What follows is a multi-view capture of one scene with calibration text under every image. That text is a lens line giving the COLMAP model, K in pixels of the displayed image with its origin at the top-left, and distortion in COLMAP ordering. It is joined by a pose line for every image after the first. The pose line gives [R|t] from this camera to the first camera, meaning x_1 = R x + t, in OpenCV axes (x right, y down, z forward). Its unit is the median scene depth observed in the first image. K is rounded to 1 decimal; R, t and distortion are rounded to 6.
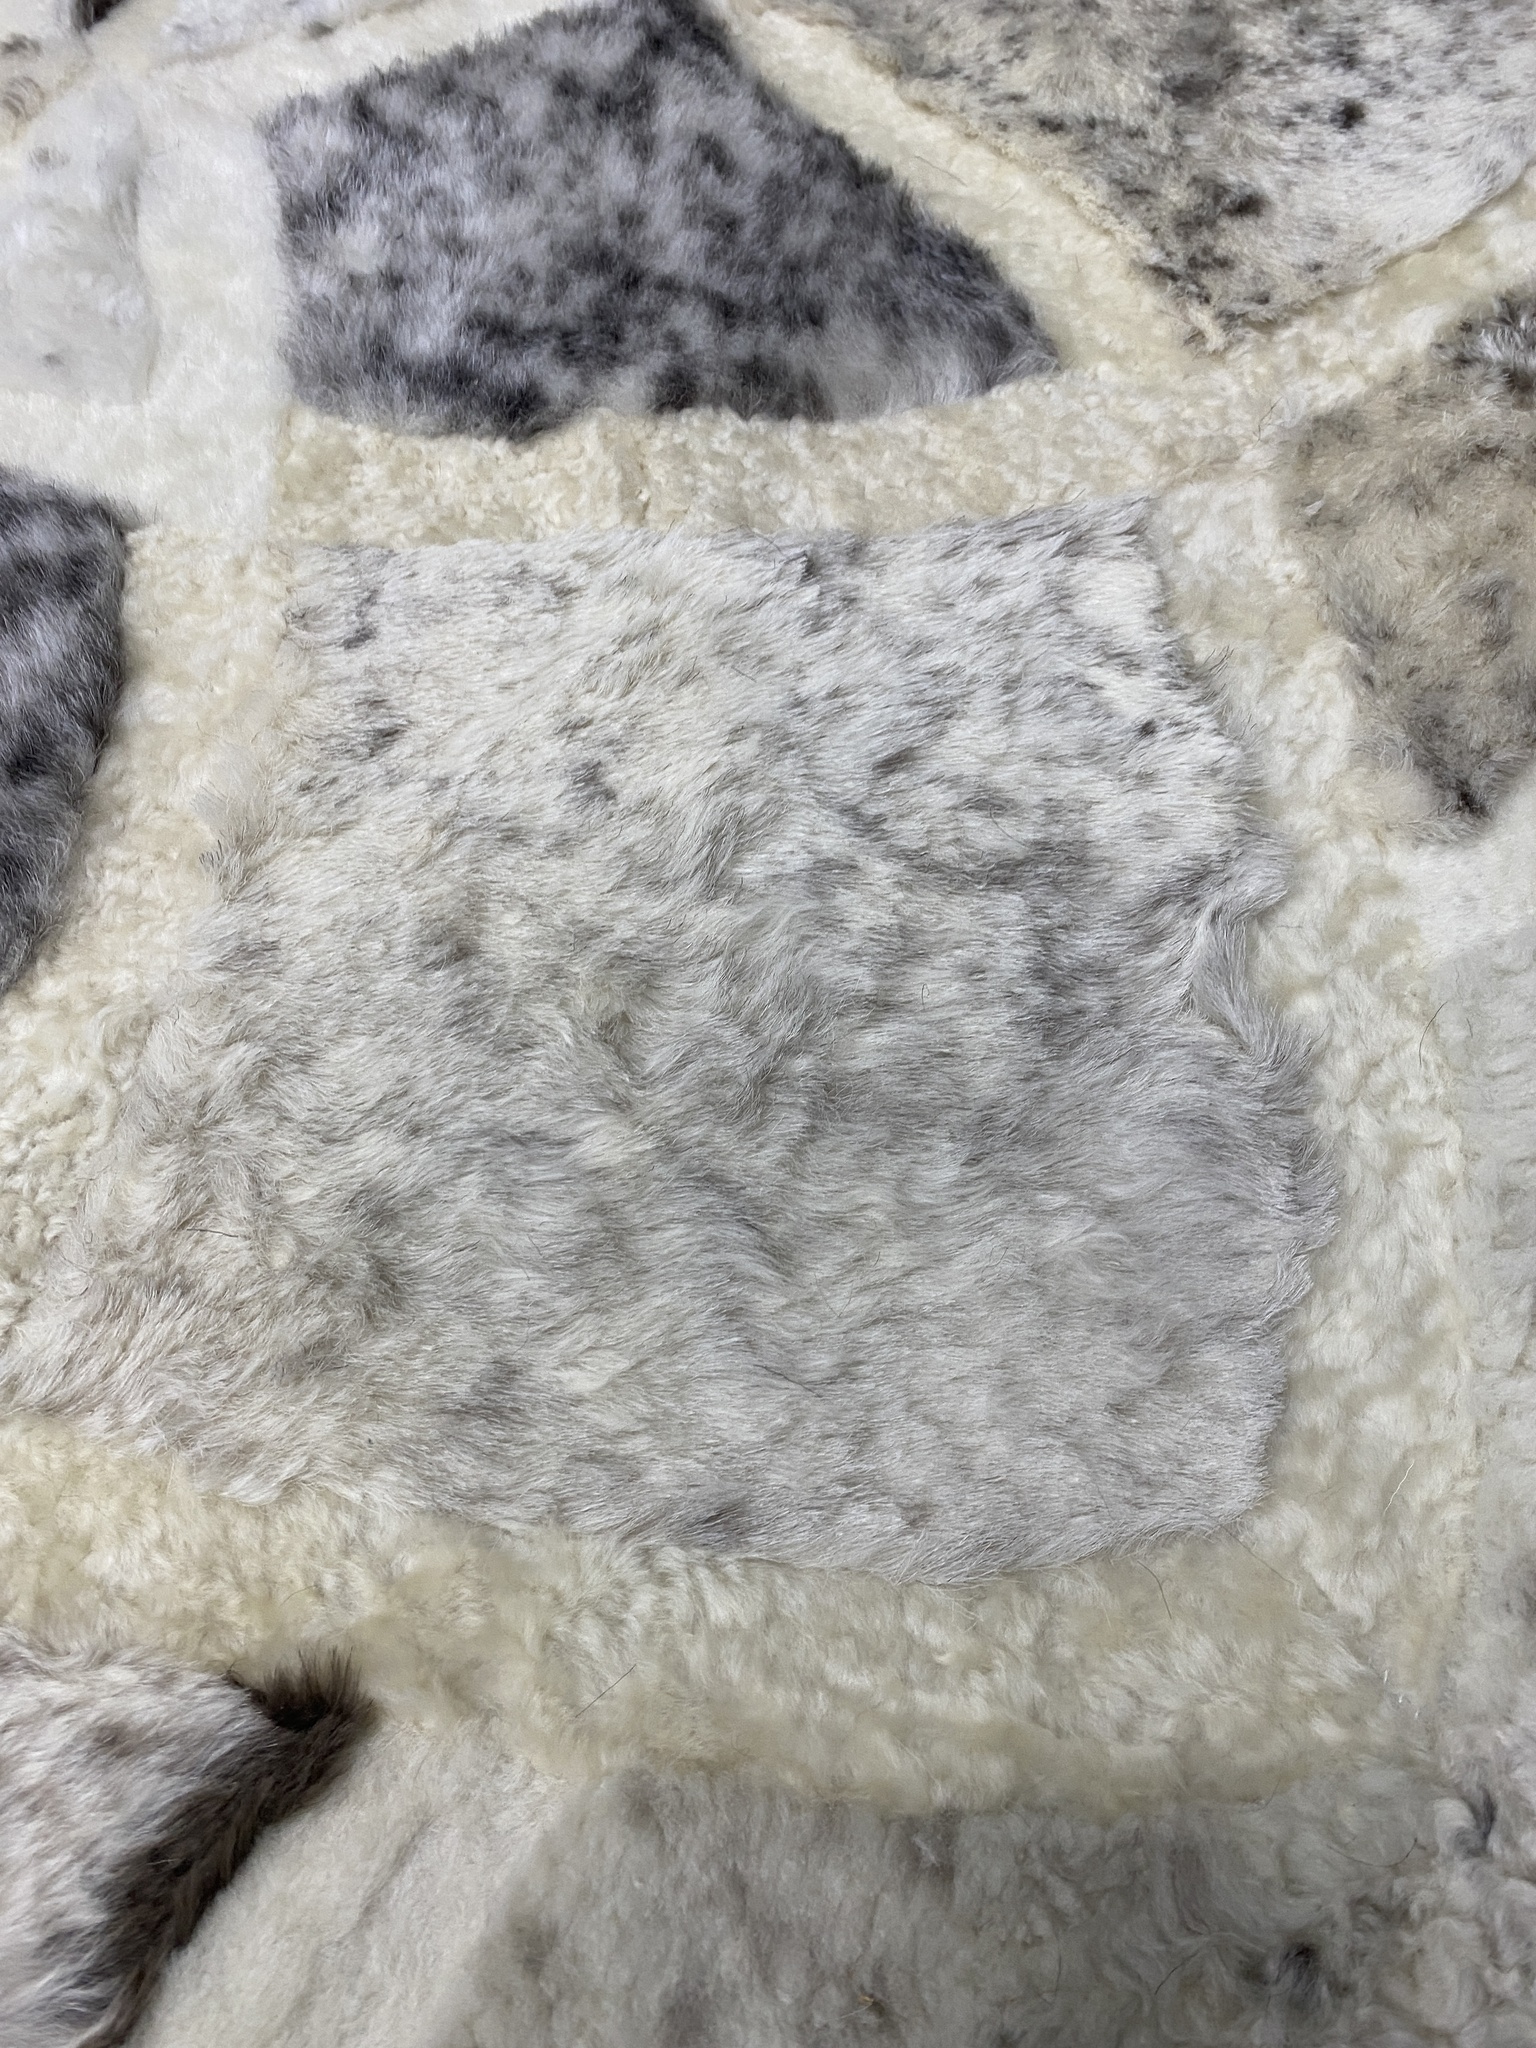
lens RADIAL K [[1556.1, 0, 768.0], [0, 1556.1, 1024.0], [0, 0, 1]] dist [0.027632, -0.036055]
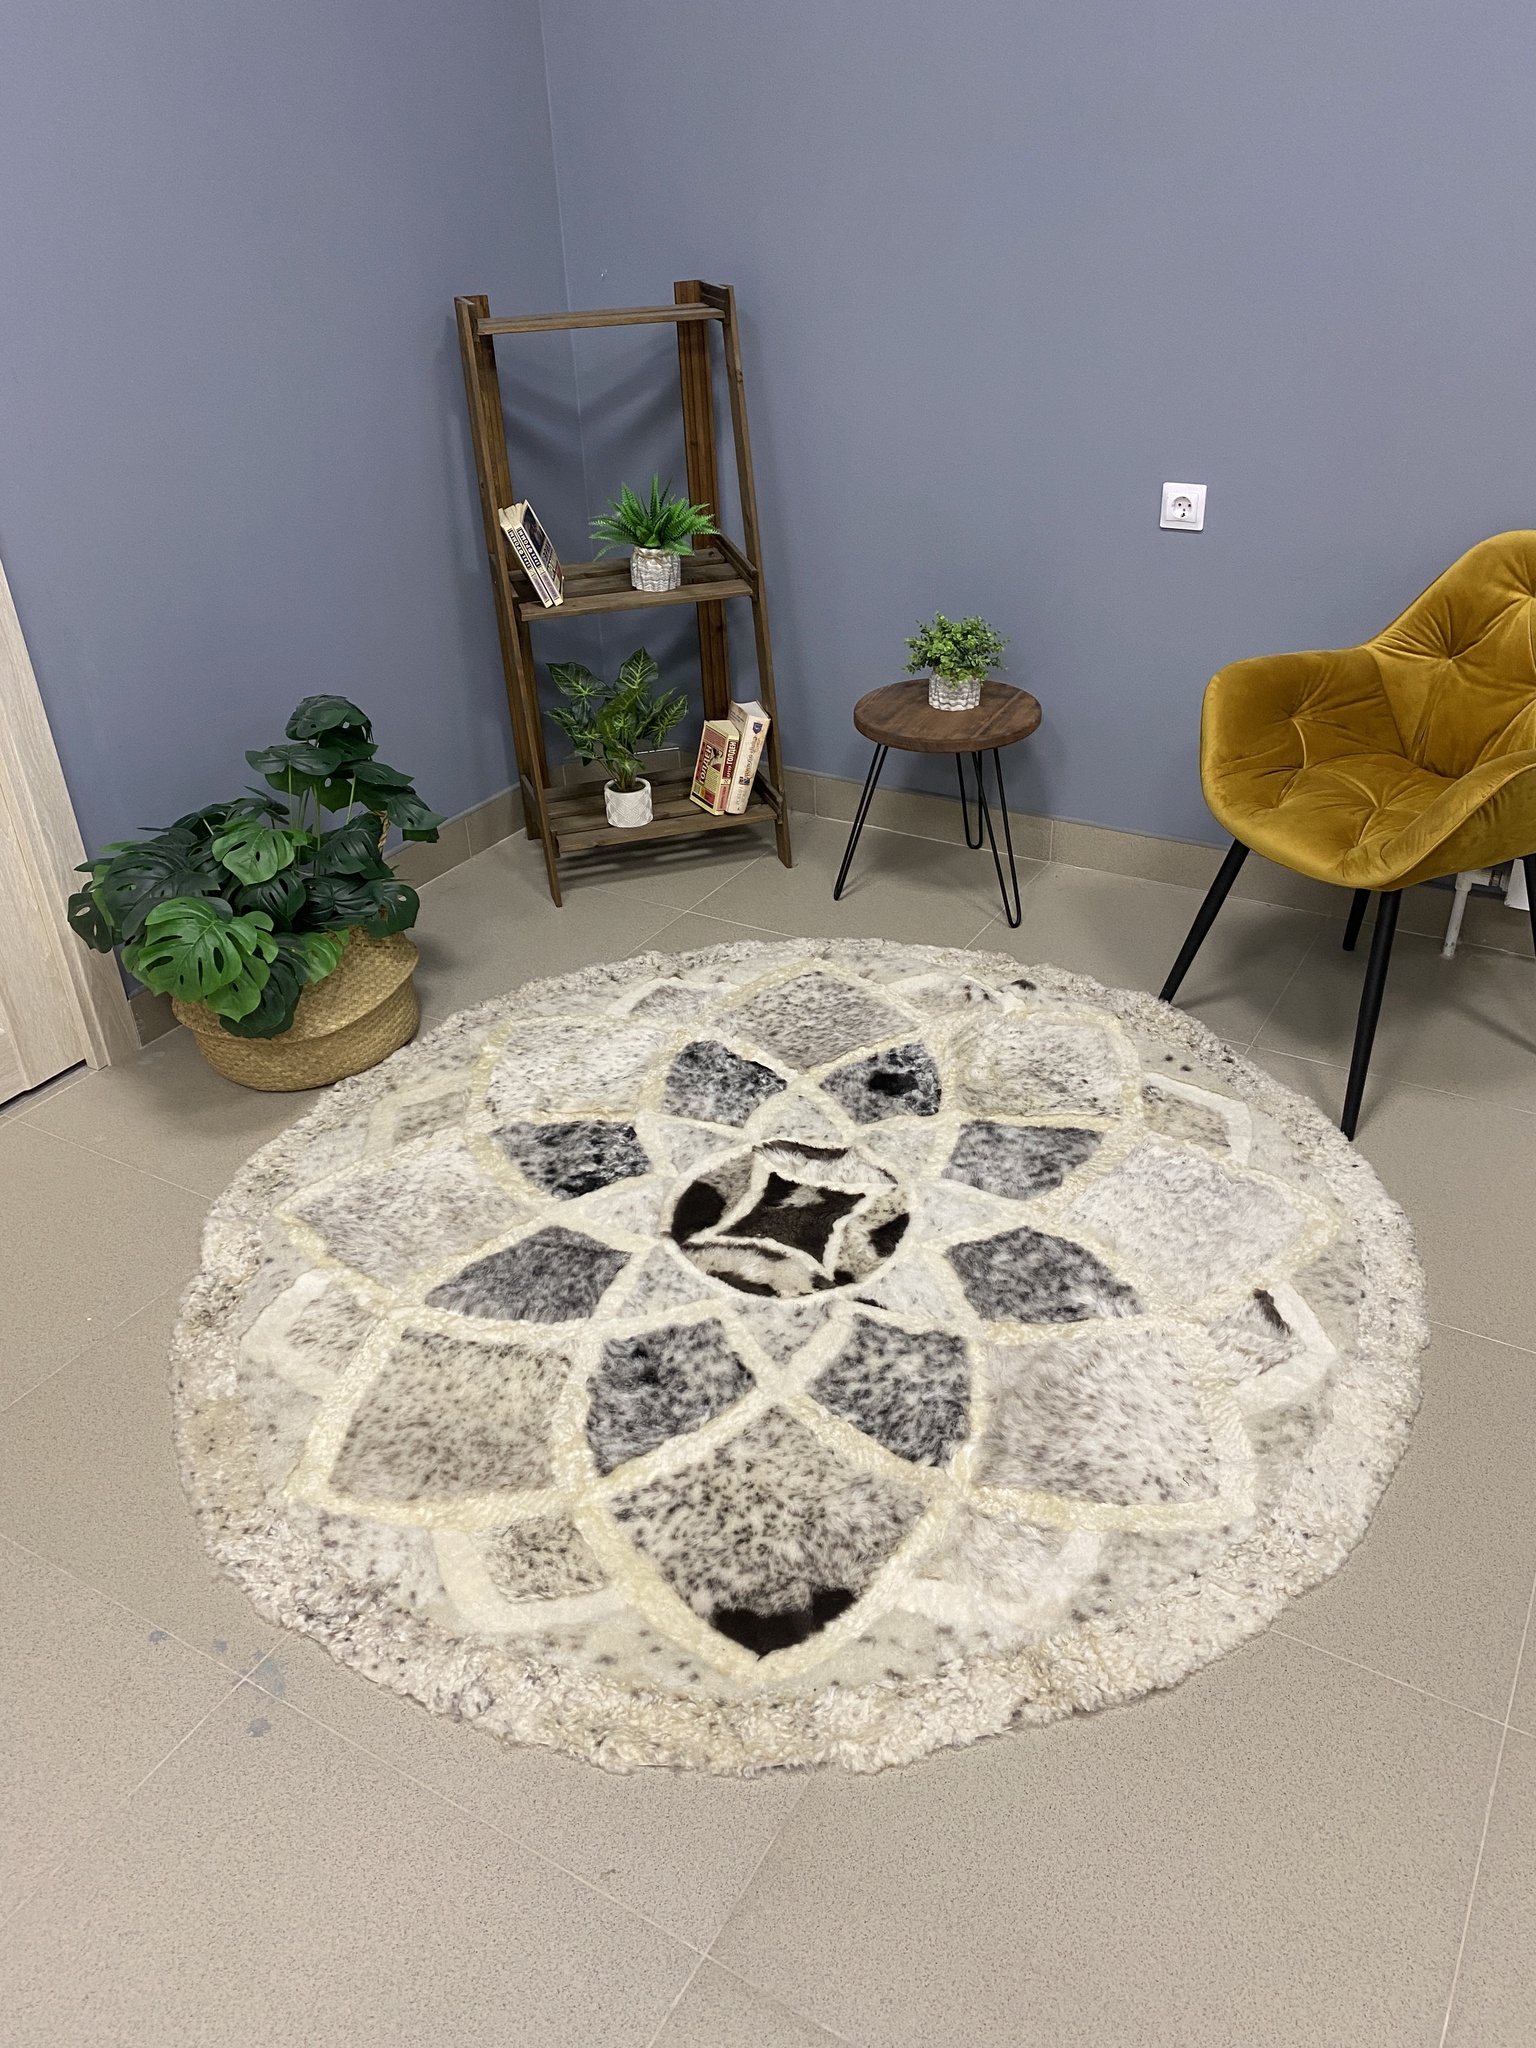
lens RADIAL K [[1497.7, 0, 768.0], [0, 1497.7, 1024.0], [0, 0, 1]] dist [0.126237, -0.359399]
pose [[0.707763, -0.382635, 0.593854, -3.884890], [0.660070, 0.657742, -0.362880, 0.480289], [-0.251752, 0.648818, 0.718092, -2.895414]]
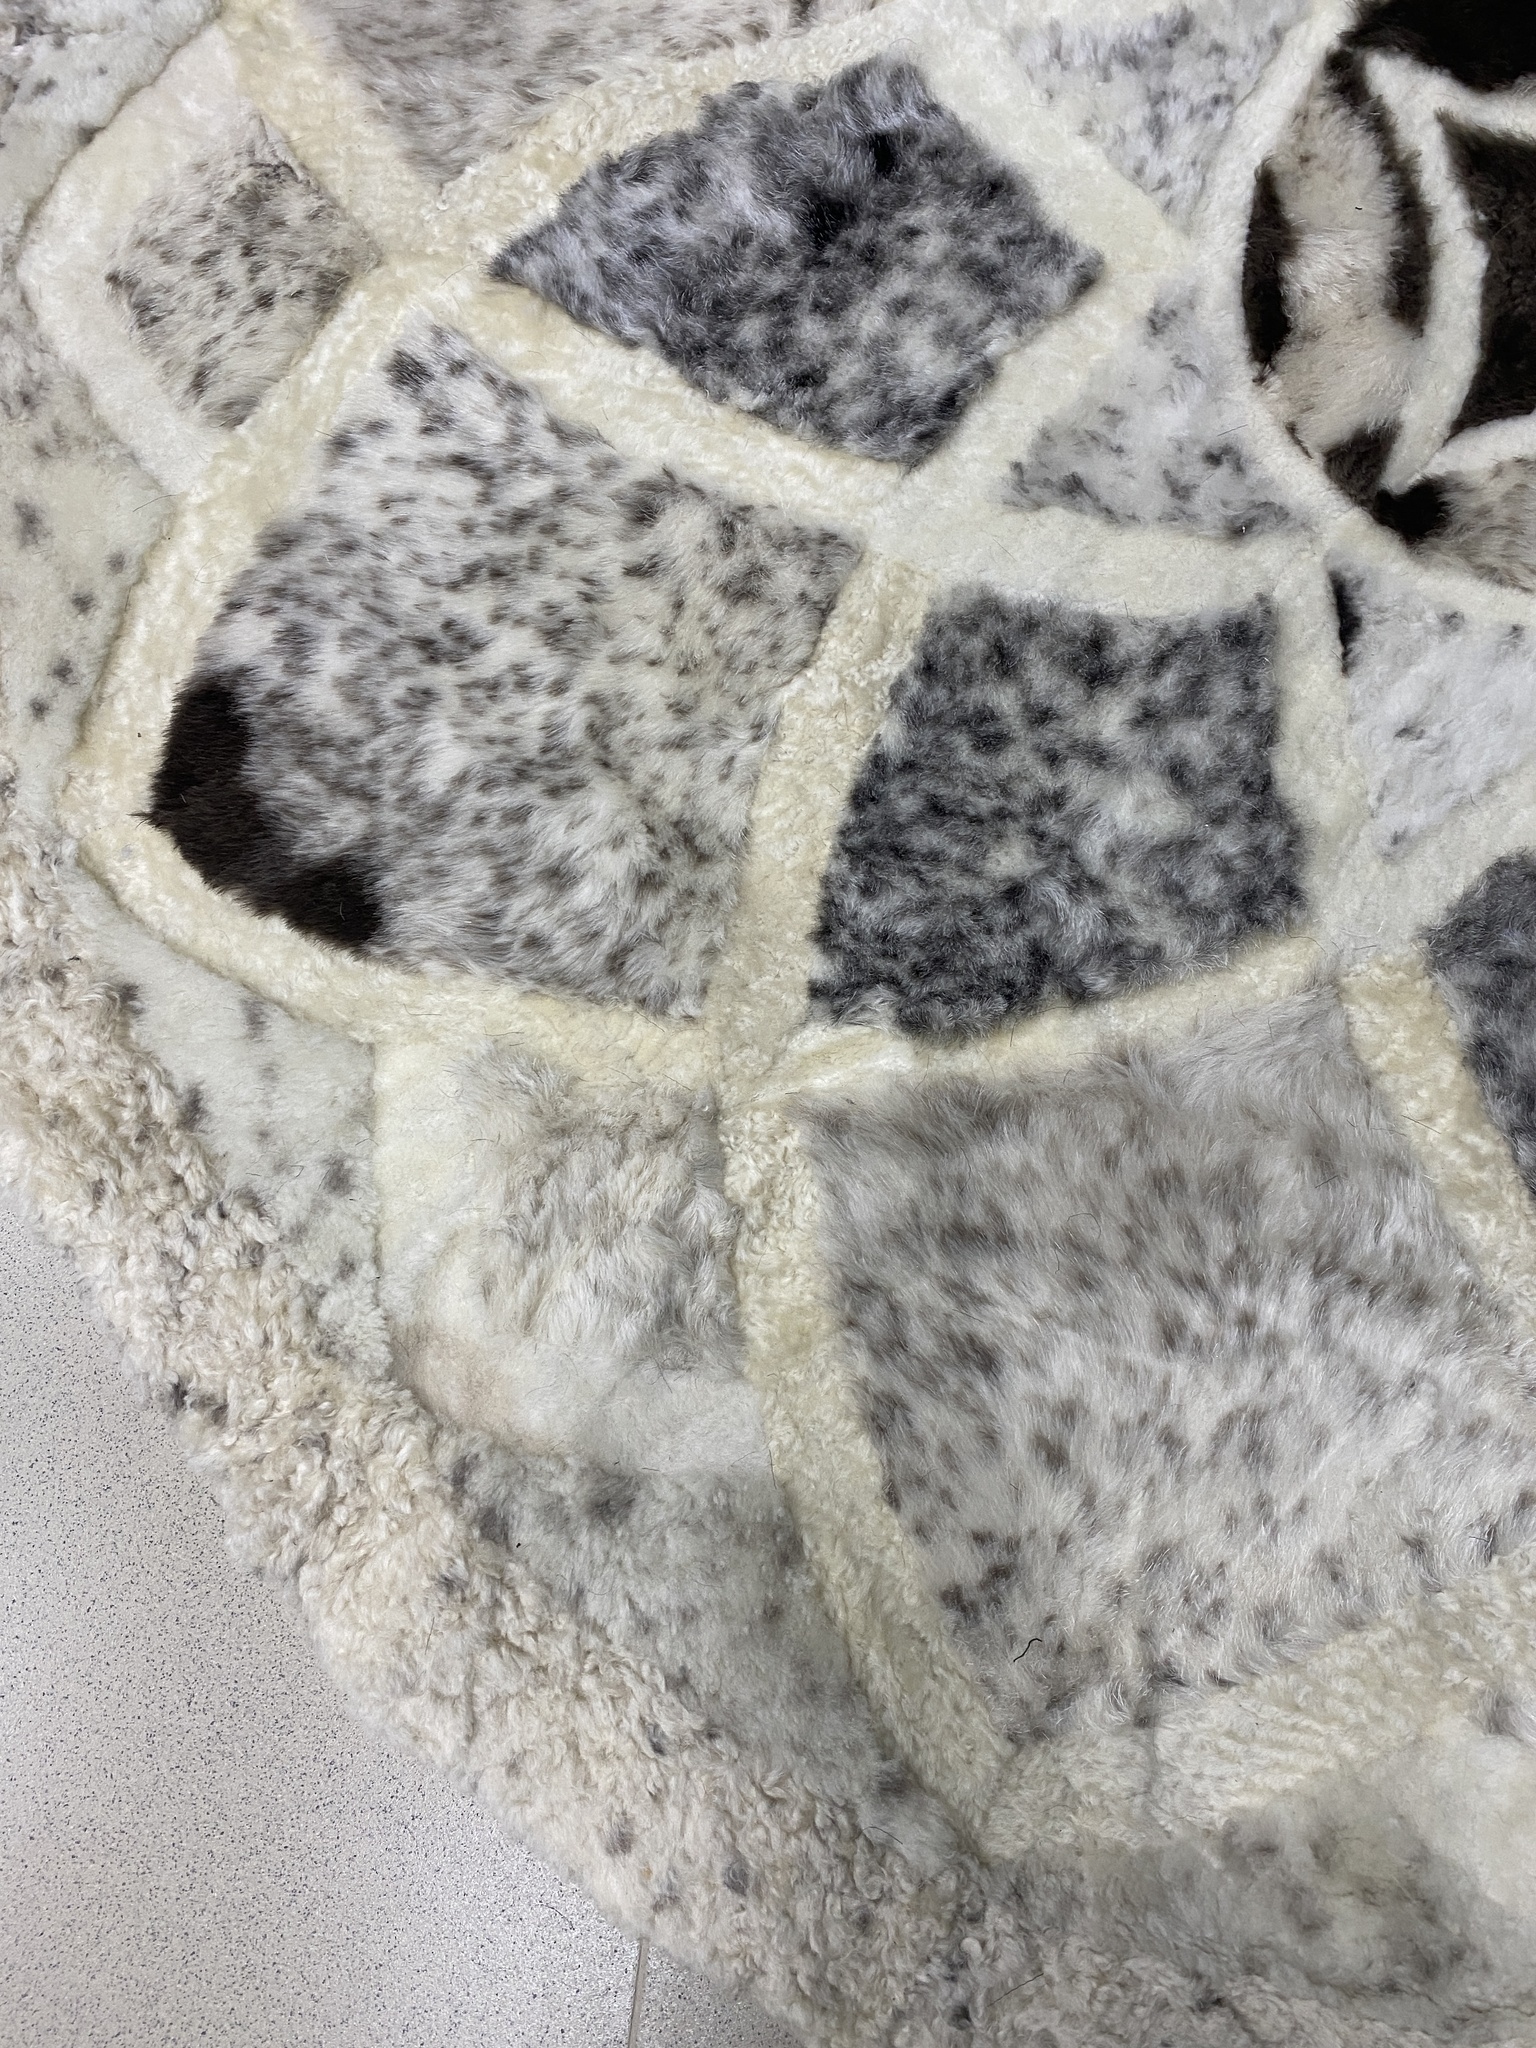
lens RADIAL K [[1600.2, 0, 778.0], [0, 1600.2, 1024.8], [0, 0, 1]] dist [0.038815, -0.053427]
pose [[0.930273, 0.349963, -0.110085, -1.321728], [-0.312197, 0.912757, 0.263451, -0.343775], [0.192679, -0.210713, 0.958371, -0.775853]]
